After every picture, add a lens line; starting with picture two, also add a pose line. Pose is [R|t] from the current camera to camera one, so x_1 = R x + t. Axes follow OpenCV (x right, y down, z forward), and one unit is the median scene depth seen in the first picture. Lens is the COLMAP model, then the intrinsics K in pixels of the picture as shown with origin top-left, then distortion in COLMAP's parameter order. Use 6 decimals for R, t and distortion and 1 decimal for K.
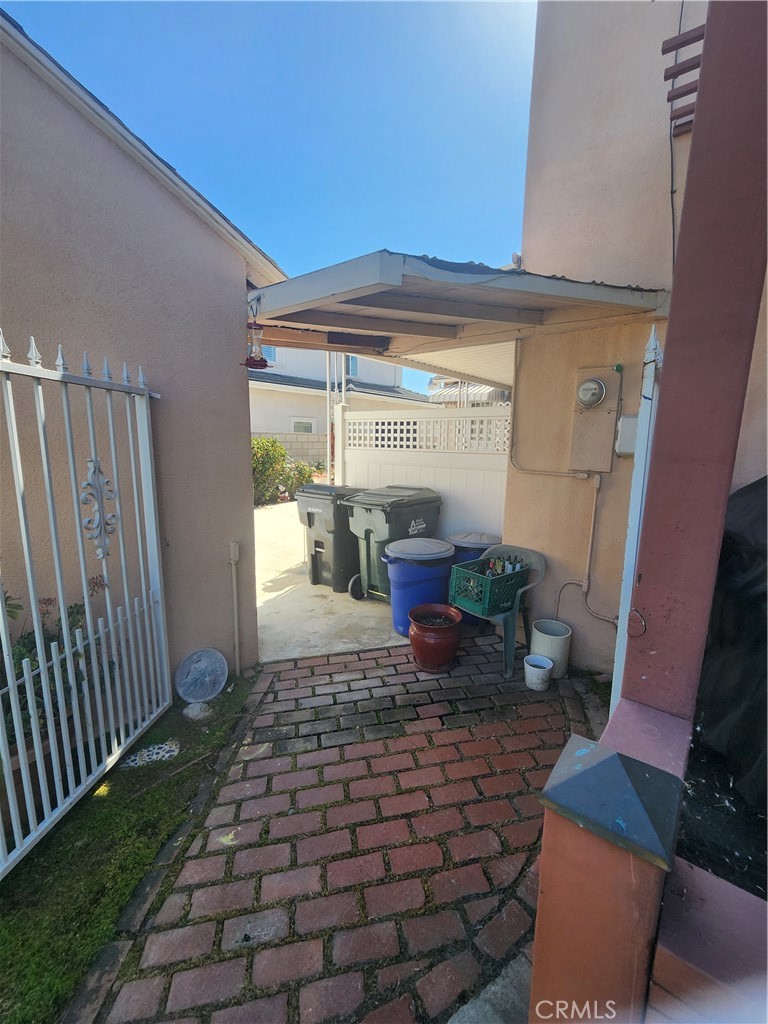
lens RADIAL K [[423.8, 0, 384.0], [0, 423.8, 512.0], [0, 0, 1]] dist [0.000645, -0.004238]
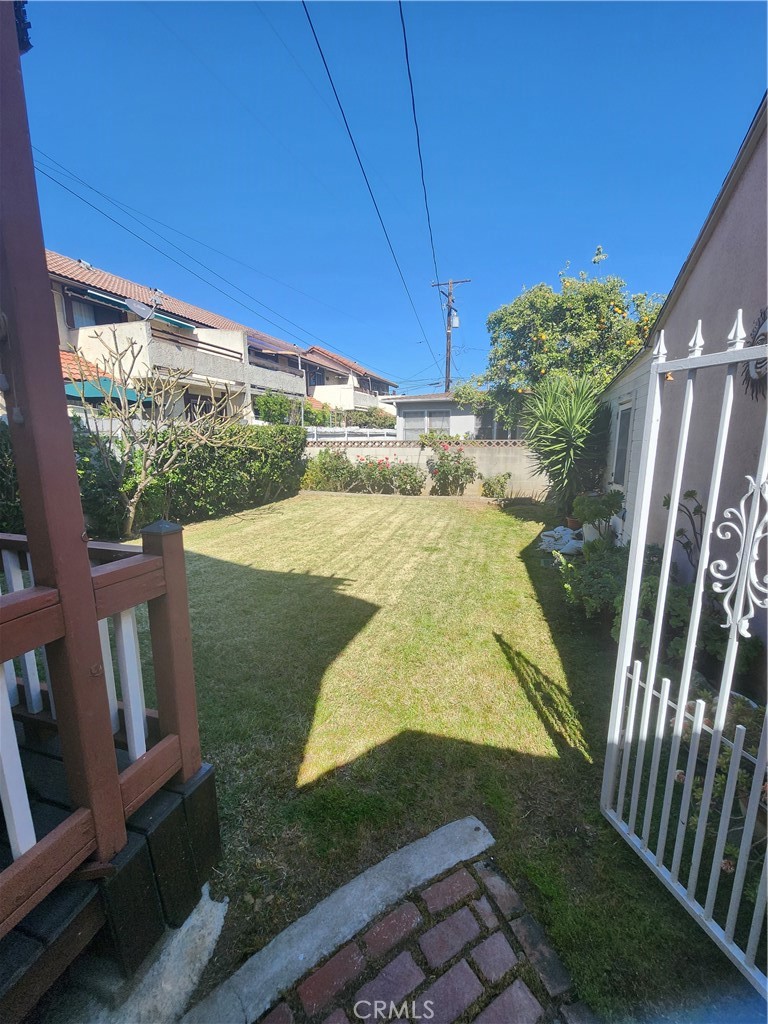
lens RADIAL K [[423.8, 0, 384.0], [0, 423.8, 512.0], [0, 0, 1]] dist [0.000645, -0.004238]
pose [[-0.941982, 0.046520, -0.332425, -0.000087], [-0.074317, 0.936868, 0.341696, -0.126744], [0.327334, 0.346576, -0.879055, 0.663137]]
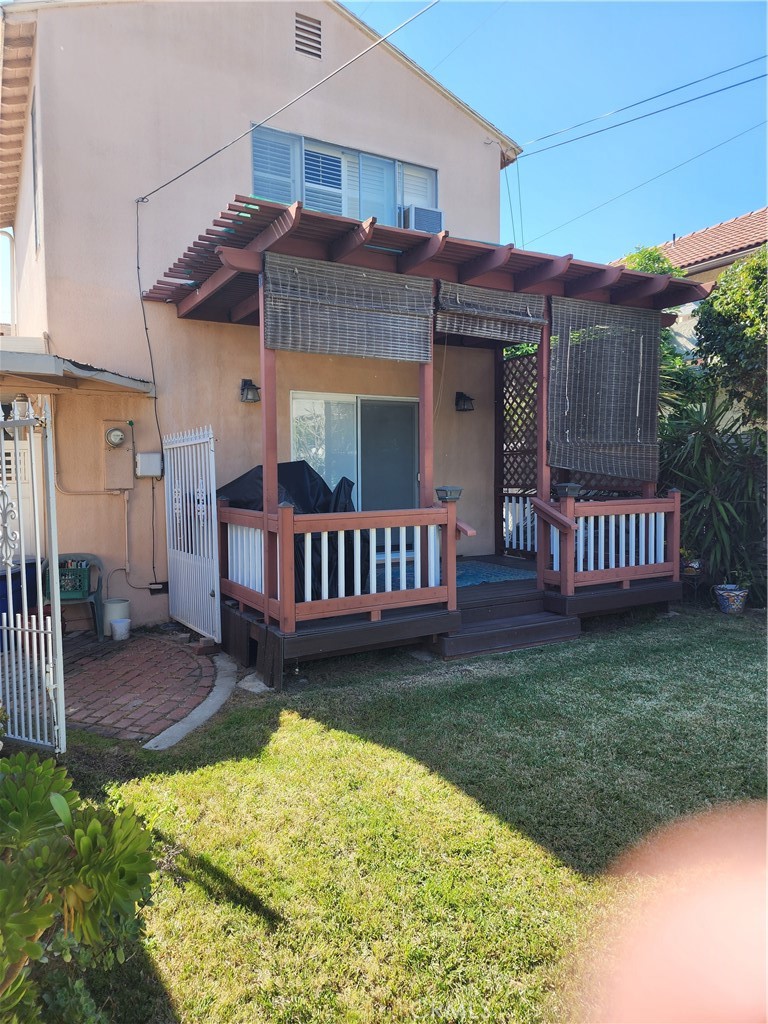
lens RADIAL K [[685.3, 0, 384.0], [0, 685.3, 512.0], [0, 0, 1]] dist [0.004047, 0.000955]
pose [[0.380544, -0.076900, 0.921560, -1.464249], [0.183099, 0.983073, 0.006424, 0.143855], [-0.906455, 0.166292, 0.388183, -0.793723]]
